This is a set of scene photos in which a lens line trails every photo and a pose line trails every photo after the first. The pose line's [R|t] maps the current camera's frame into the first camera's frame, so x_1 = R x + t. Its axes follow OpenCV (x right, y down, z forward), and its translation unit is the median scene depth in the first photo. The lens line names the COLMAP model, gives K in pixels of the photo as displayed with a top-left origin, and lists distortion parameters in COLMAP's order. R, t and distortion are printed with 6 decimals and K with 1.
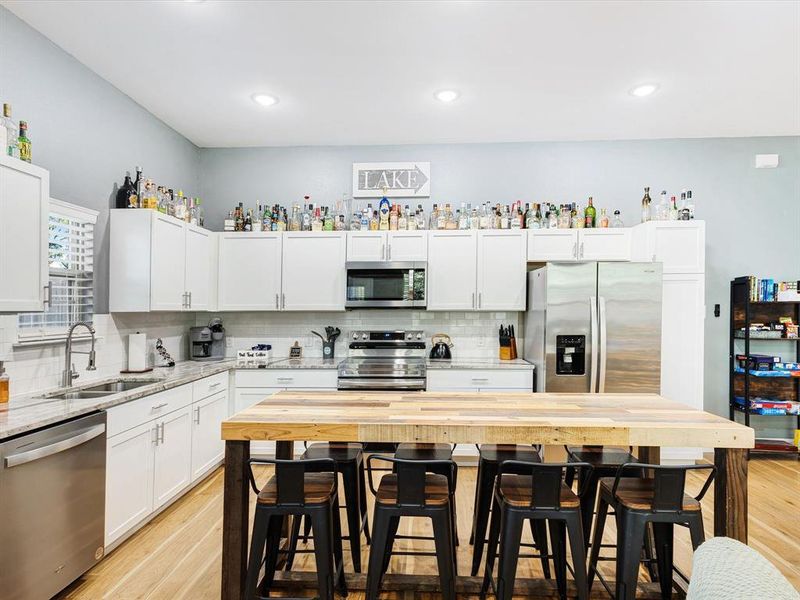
lens RADIAL K [[445.3, 0, 400.0], [0, 445.3, 304.6], [0, 0, 1]] dist [0.006905, -0.000083]
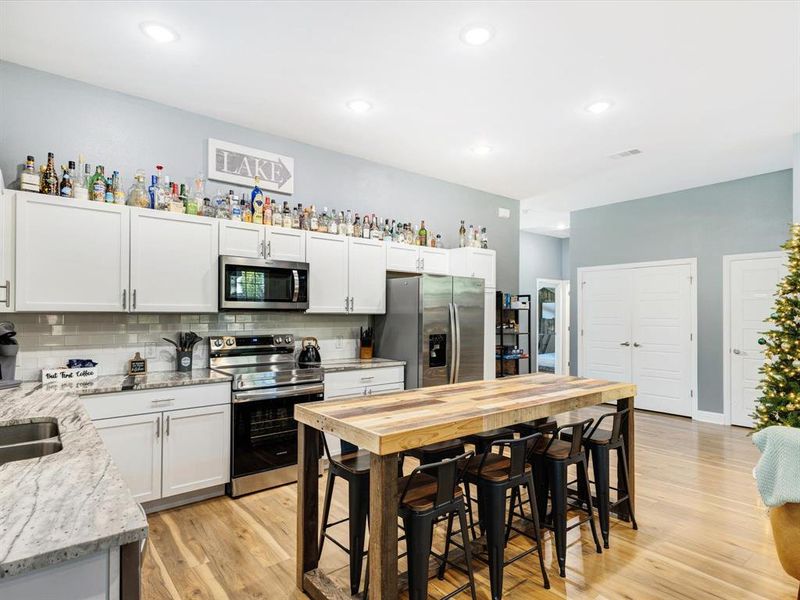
lens RADIAL K [[452.5, 0, 399.7], [0, 452.5, 304.4], [0, 0, 1]] dist [0.023897, -0.000152]
pose [[0.743025, 0.020378, 0.668954, -0.434527], [-0.017050, 0.999788, -0.011519, 0.002070], [-0.669047, -0.002847, 0.743215, 0.123360]]
